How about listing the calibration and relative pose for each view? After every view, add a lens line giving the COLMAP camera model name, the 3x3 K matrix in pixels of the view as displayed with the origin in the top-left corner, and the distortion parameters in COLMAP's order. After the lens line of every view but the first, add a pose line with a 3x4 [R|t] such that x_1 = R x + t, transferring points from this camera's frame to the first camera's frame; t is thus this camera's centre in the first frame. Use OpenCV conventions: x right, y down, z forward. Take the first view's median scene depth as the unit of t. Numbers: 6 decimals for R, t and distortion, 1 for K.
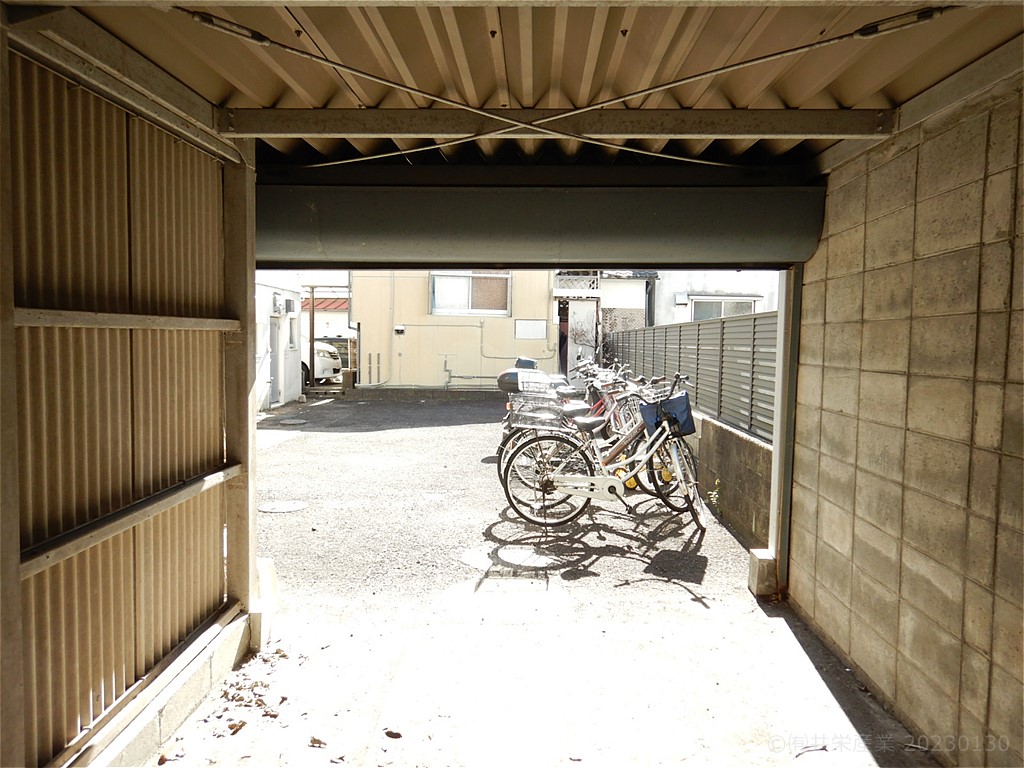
lens RADIAL K [[730.7, 0, 511.5], [0, 730.7, 382.8], [0, 0, 1]] dist [-0.001967, 0.000277]
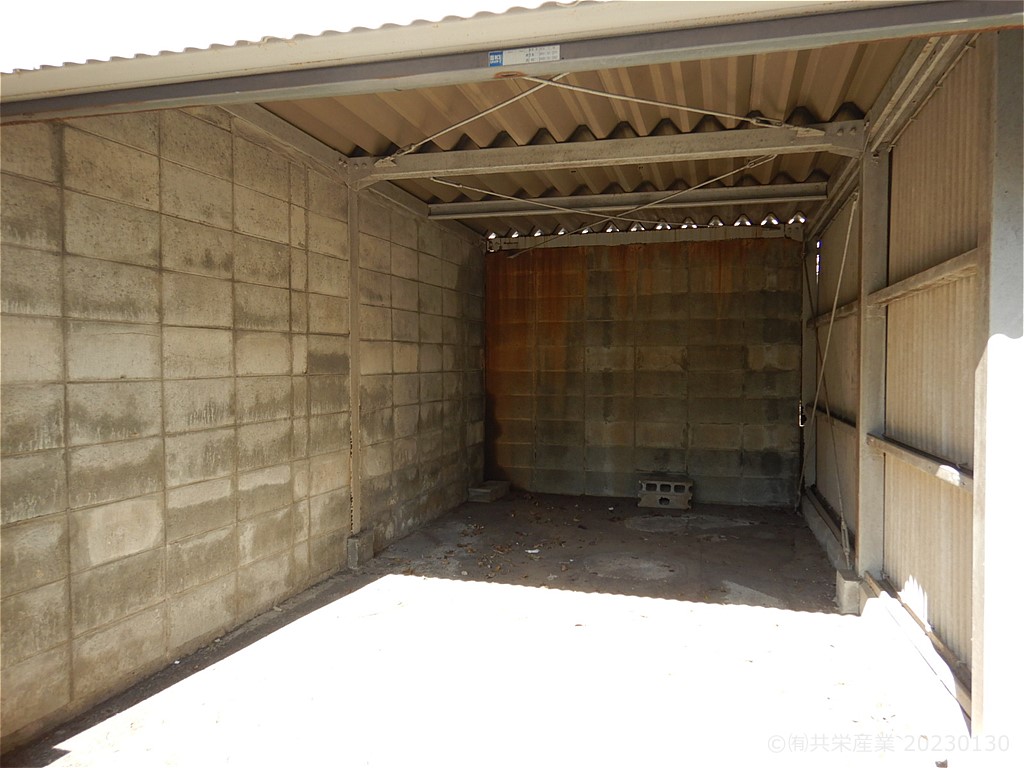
lens RADIAL K [[730.7, 0, 512.8], [0, 730.7, 382.1], [0, 0, 1]] dist [-0.001967, 0.000277]
pose [[-0.968994, -0.021845, 0.246116, -0.172620], [-0.000373, 0.996212, 0.086956, -0.029050], [-0.247084, 0.084168, -0.965332, 2.003064]]
